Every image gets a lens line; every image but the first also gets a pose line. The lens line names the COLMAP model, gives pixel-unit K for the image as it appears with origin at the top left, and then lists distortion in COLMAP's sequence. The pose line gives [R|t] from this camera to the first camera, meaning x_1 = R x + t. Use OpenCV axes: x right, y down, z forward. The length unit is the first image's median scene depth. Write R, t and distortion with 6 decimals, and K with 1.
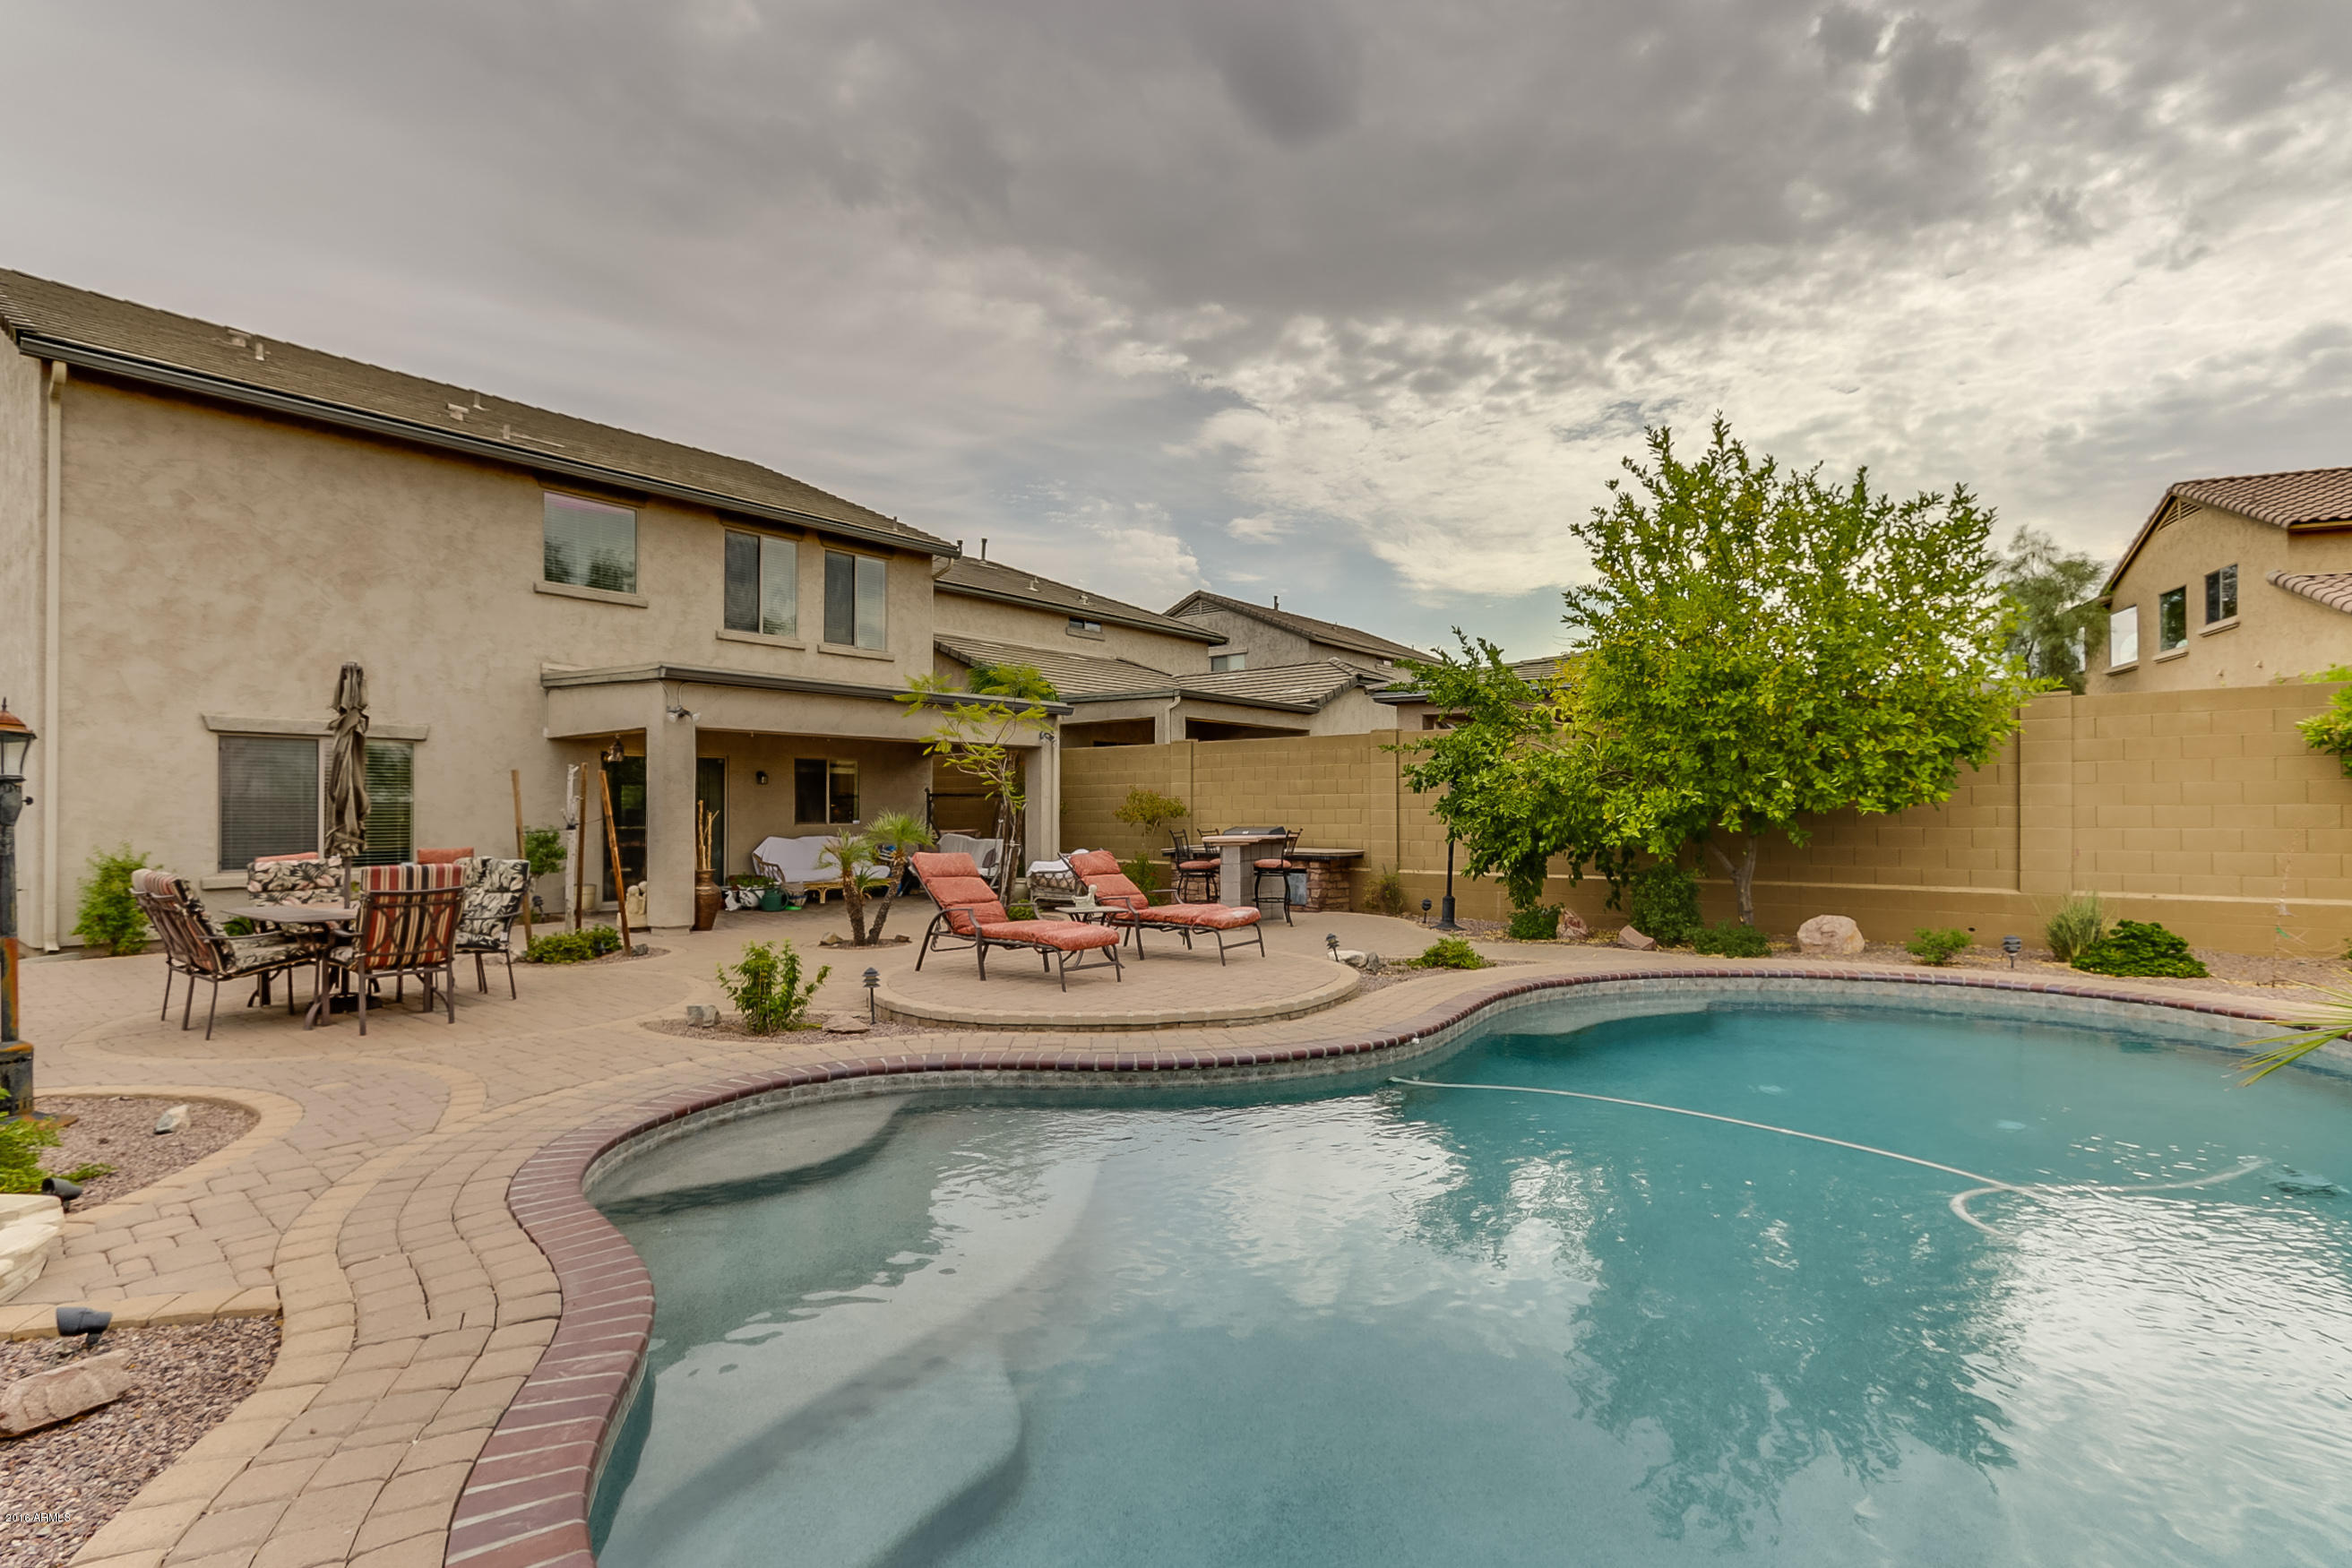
lens RADIAL K [[1150.6, 0, 1180.7], [0, 1150.6, 784.6], [0, 0, 1]] dist [-0.010429, 0.000594]
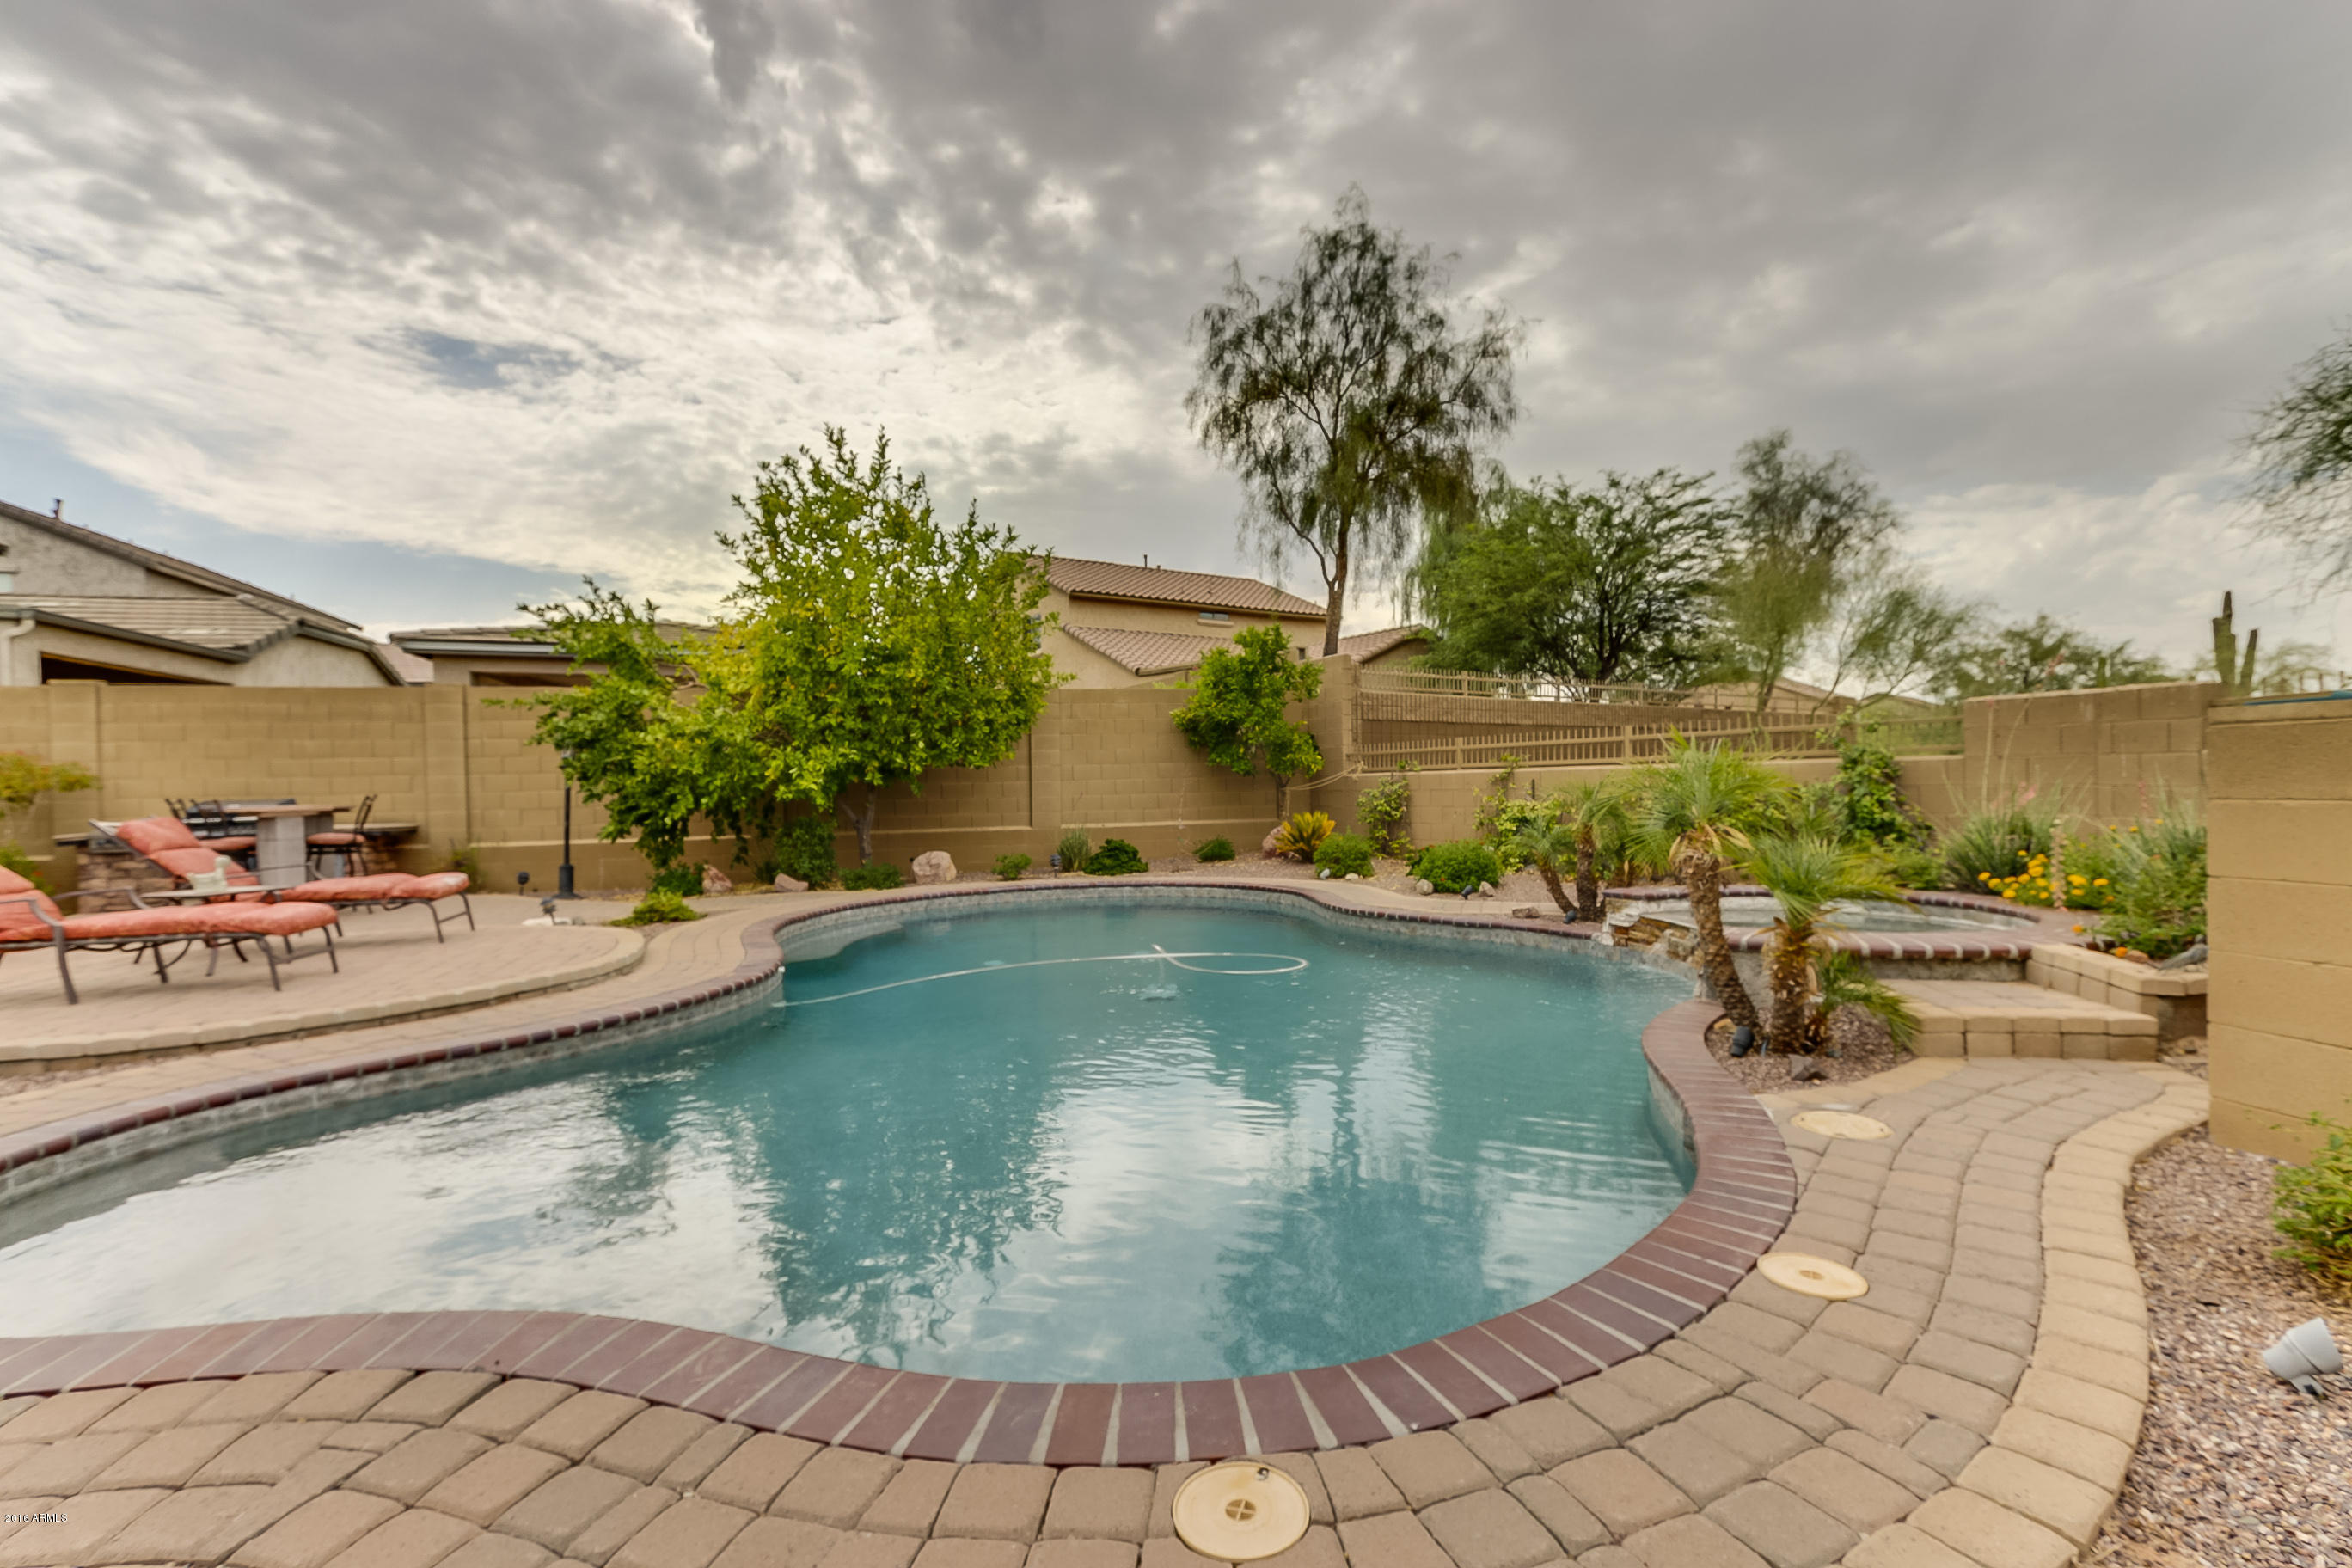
lens RADIAL K [[1108.5, 0, 1181.0], [0, 1108.5, 789.5], [0, 0, 1]] dist [-0.001487, -0.000374]
pose [[0.554298, -0.009193, 0.832267, -0.302179], [0.004240, 0.999957, 0.008221, 0.039180], [-0.832307, -0.001028, 0.554314, 0.107547]]
